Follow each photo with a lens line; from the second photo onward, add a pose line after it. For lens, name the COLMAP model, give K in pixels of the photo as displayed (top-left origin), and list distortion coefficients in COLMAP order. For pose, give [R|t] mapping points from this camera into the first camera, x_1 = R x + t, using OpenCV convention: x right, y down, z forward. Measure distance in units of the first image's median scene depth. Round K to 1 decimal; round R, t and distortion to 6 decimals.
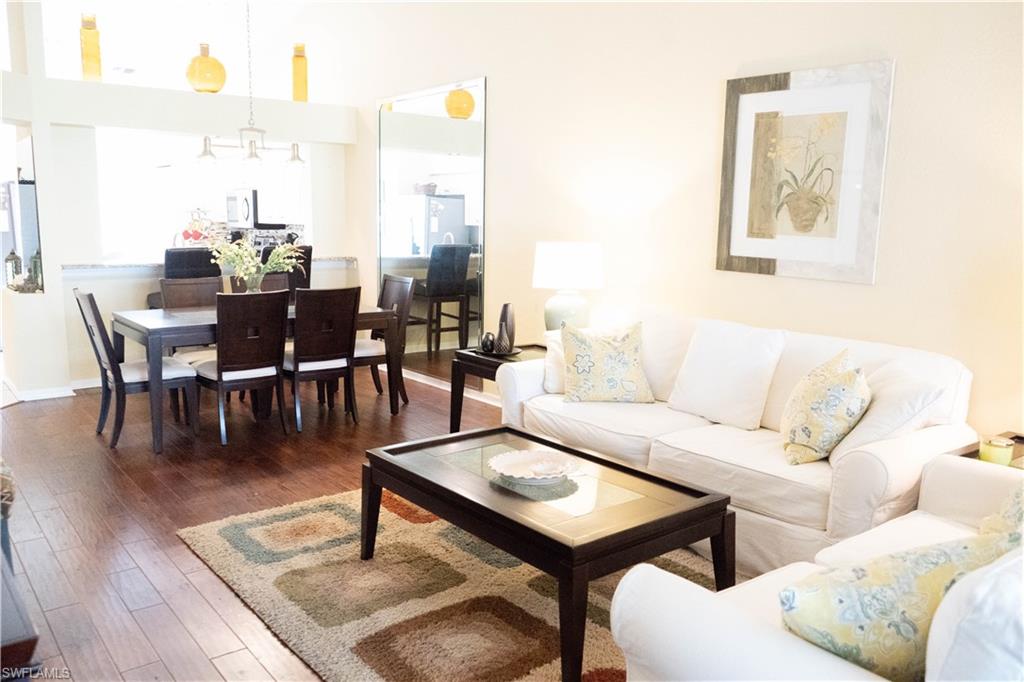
lens RADIAL K [[822.8, 0, 512.0], [0, 822.8, 341.0], [0, 0, 1]] dist [-0.002902, 0.002215]
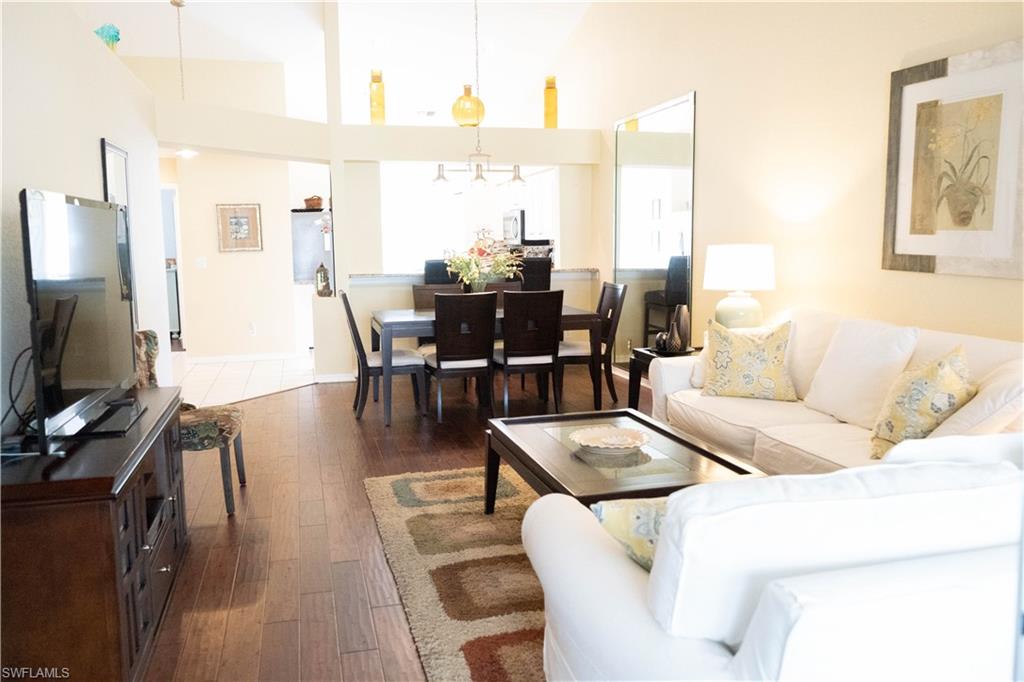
lens RADIAL K [[822.8, 0, 512.0], [0, 822.8, 341.0], [0, 0, 1]] dist [-0.002902, 0.002215]
pose [[0.918692, 0.026558, -0.394080, 0.246859], [-0.037708, 0.999077, -0.020576, 0.035224], [0.393170, 0.033763, 0.918846, -0.052074]]
